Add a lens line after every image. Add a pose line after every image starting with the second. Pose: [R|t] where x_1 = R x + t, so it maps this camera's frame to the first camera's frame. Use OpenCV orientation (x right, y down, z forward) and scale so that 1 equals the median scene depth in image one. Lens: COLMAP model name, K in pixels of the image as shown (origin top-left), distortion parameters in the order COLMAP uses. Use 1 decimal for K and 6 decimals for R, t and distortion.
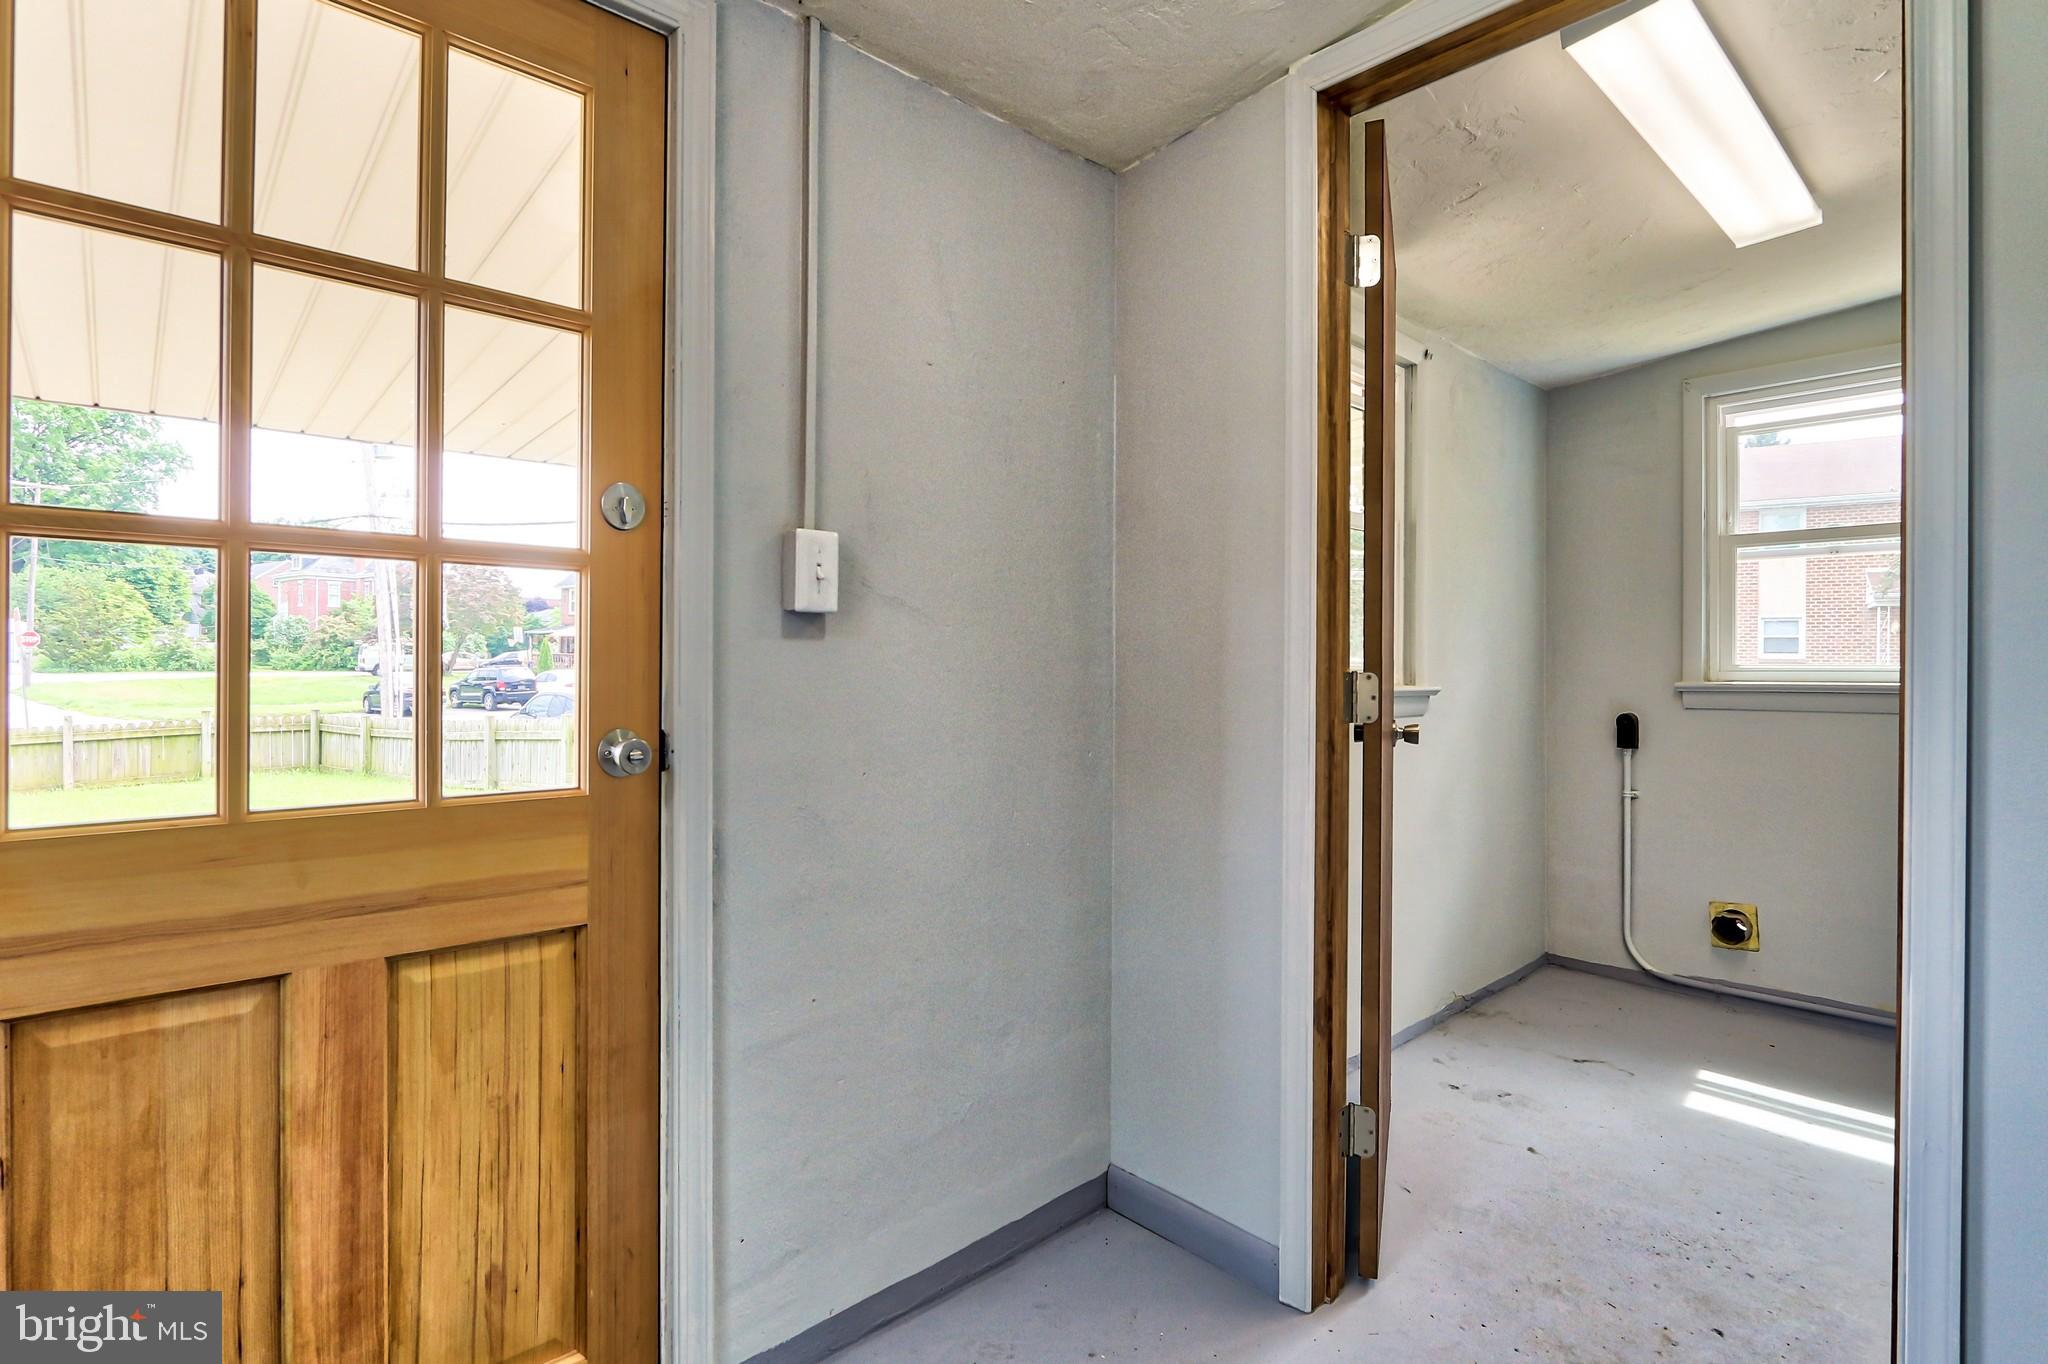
lens RADIAL K [[987.2, 0, 1027.3], [0, 987.2, 663.0], [0, 0, 1]] dist [-0.019700, 0.003589]
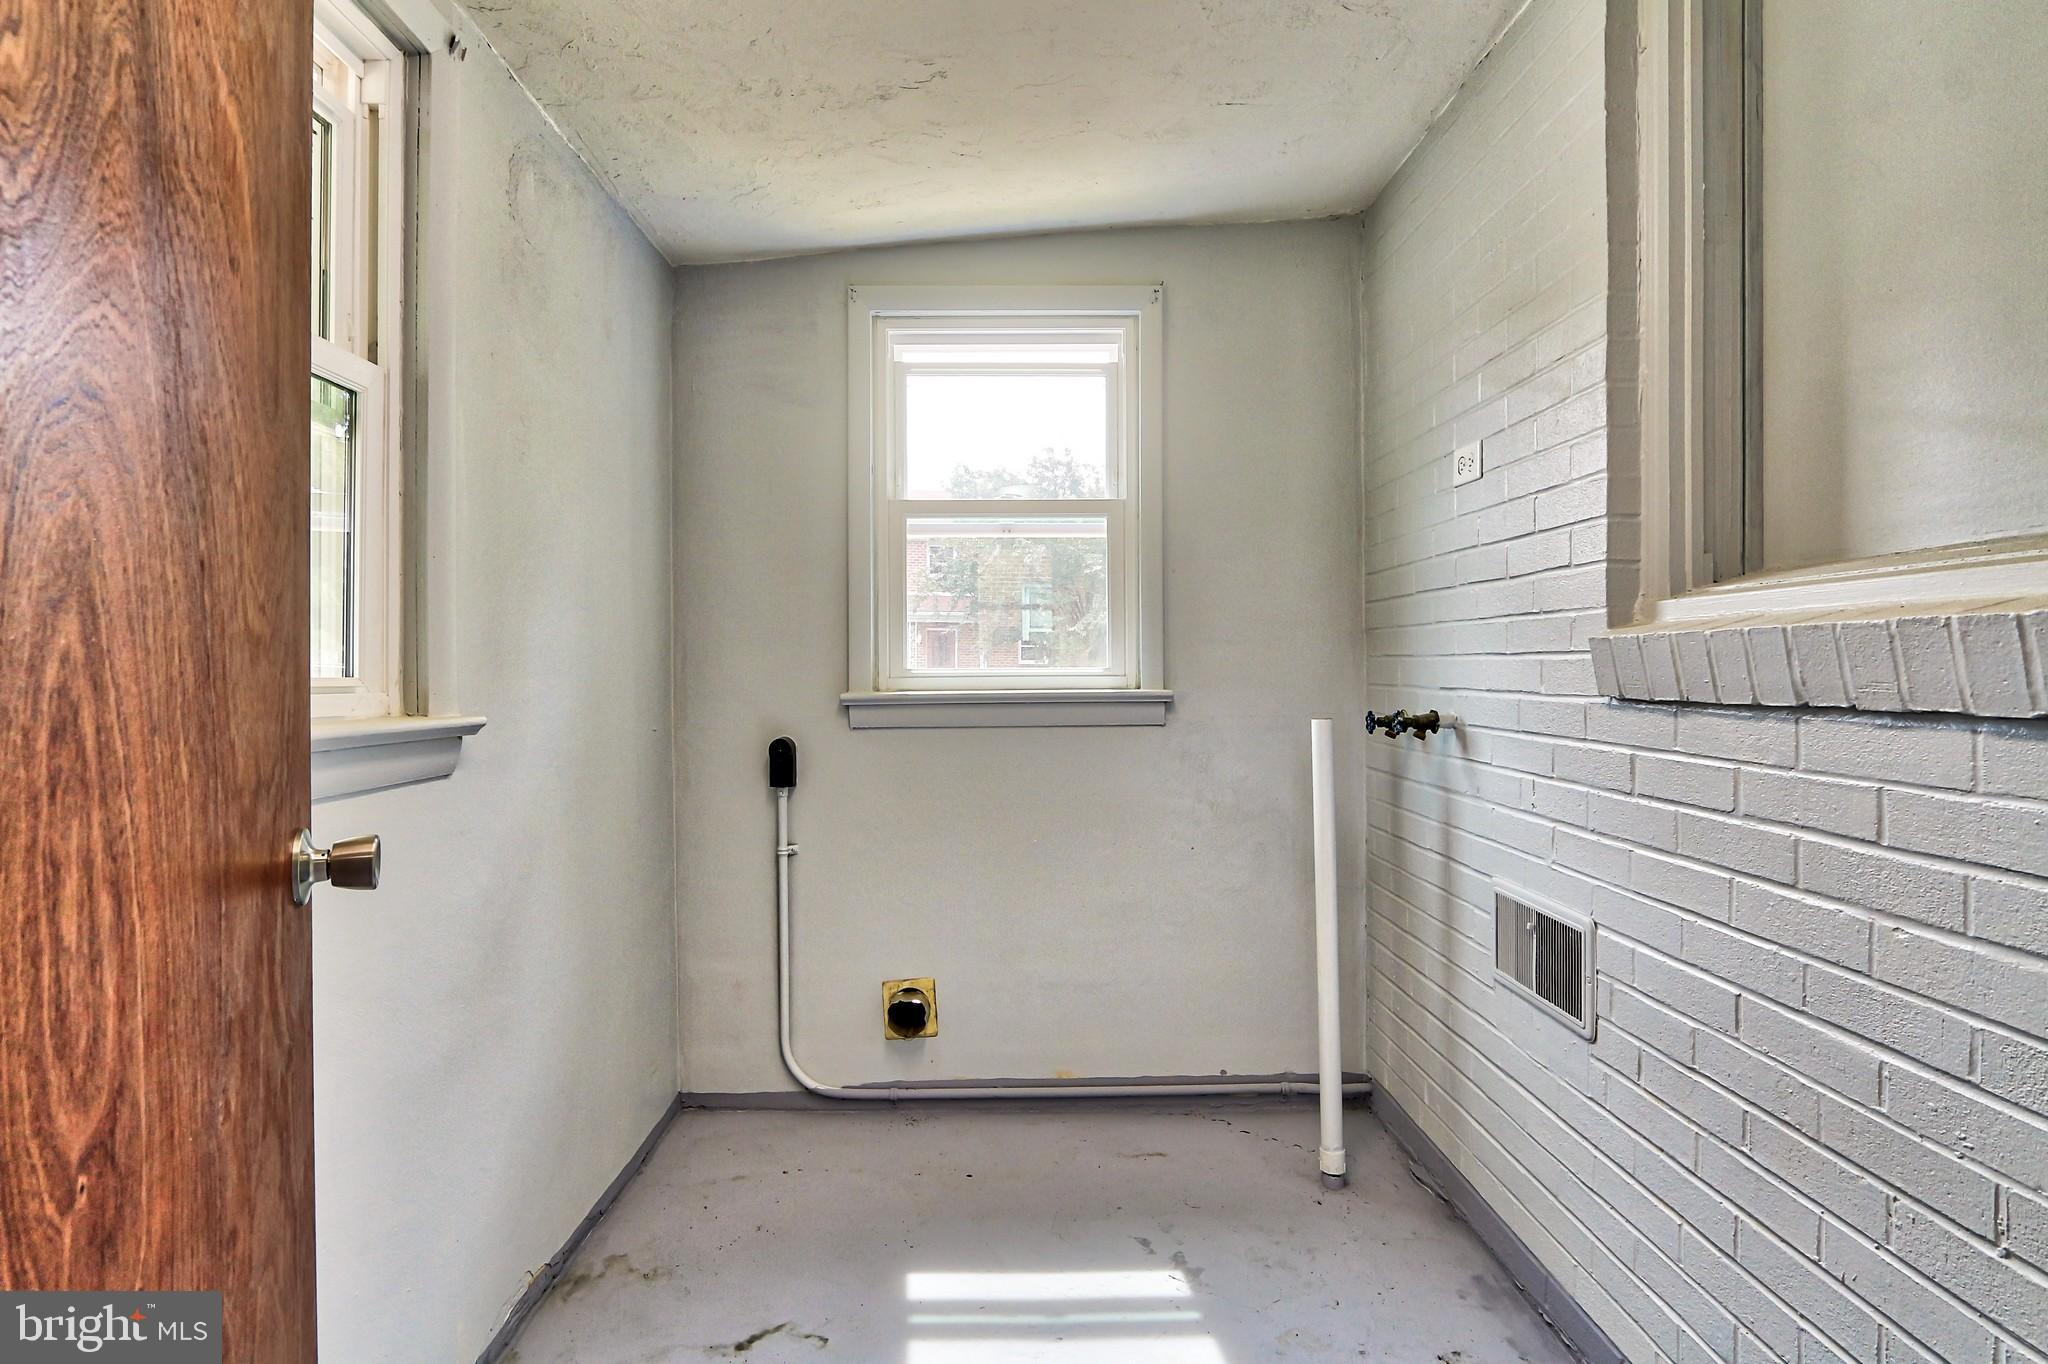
lens RADIAL K [[987.2, 0, 1025.8], [0, 987.2, 667.1], [0, 0, 1]] dist [-0.019700, 0.003589]
pose [[0.667566, -0.006367, 0.744524, 0.204434], [0.006995, 0.999973, 0.002279, -0.000818], [-0.744518, 0.003687, 0.667592, 0.404801]]
